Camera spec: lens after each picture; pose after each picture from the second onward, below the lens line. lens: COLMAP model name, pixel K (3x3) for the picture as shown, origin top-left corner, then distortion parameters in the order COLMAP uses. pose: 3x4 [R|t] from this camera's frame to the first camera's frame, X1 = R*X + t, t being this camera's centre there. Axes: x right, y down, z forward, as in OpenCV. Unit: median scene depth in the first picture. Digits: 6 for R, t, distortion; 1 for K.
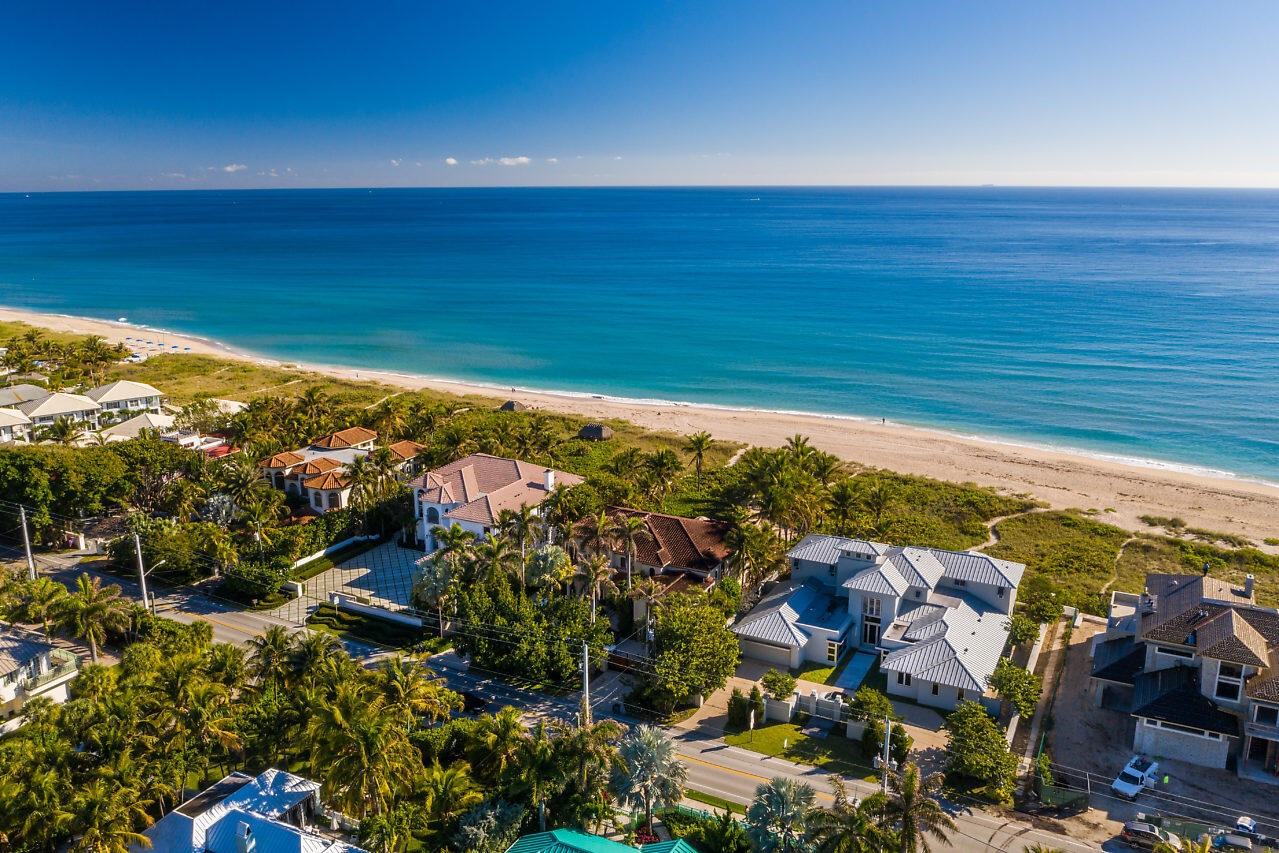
lens RADIAL K [[1014.1, 0, 634.3], [0, 1014.1, 425.5], [0, 0, 1]] dist [-0.027805, 0.010953]
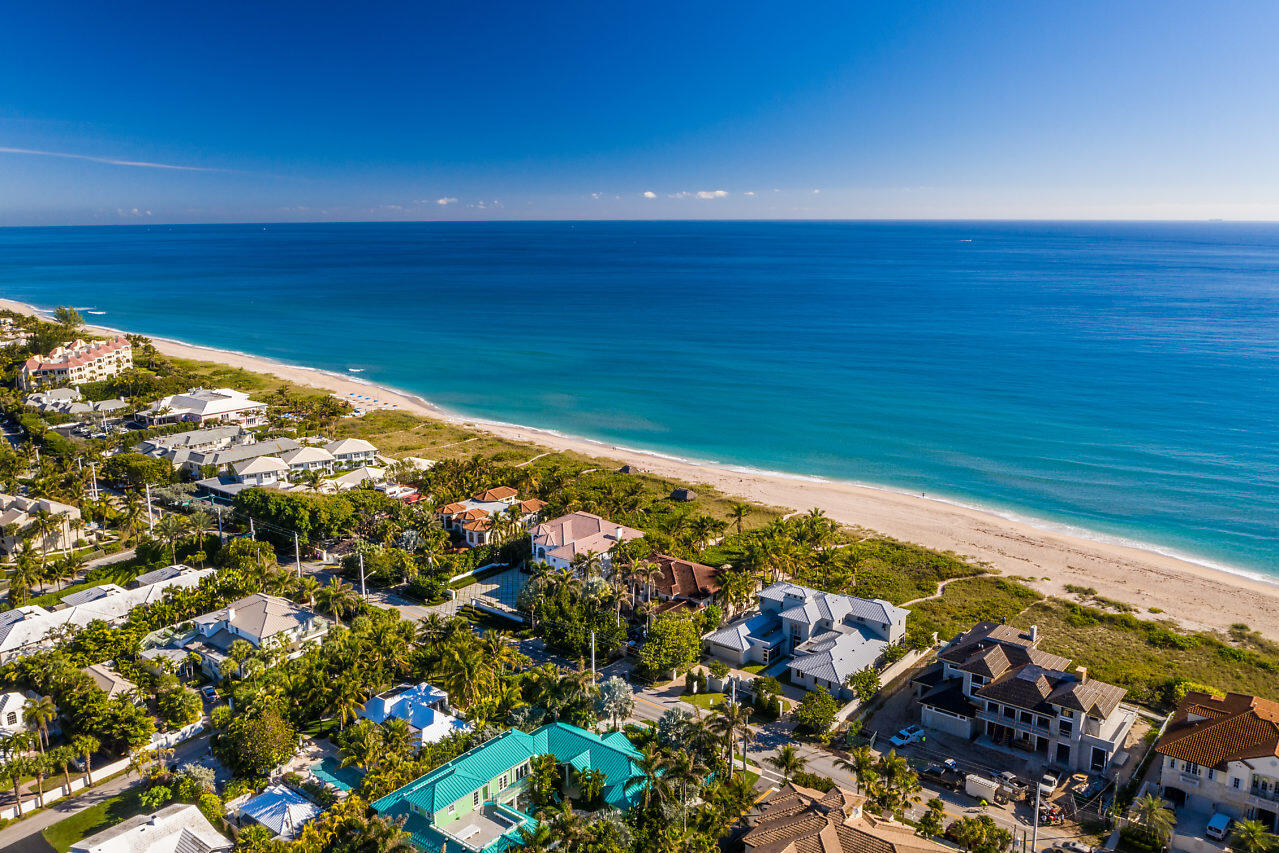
lens RADIAL K [[1014.1, 0, 634.3], [0, 1014.1, 425.5], [0, 0, 1]] dist [-0.027805, 0.010953]
pose [[0.982542, 0.038663, -0.181979, 0.213941], [-0.044736, 0.998567, -0.029382, -0.065557], [0.180583, 0.037010, 0.982863, -0.493187]]
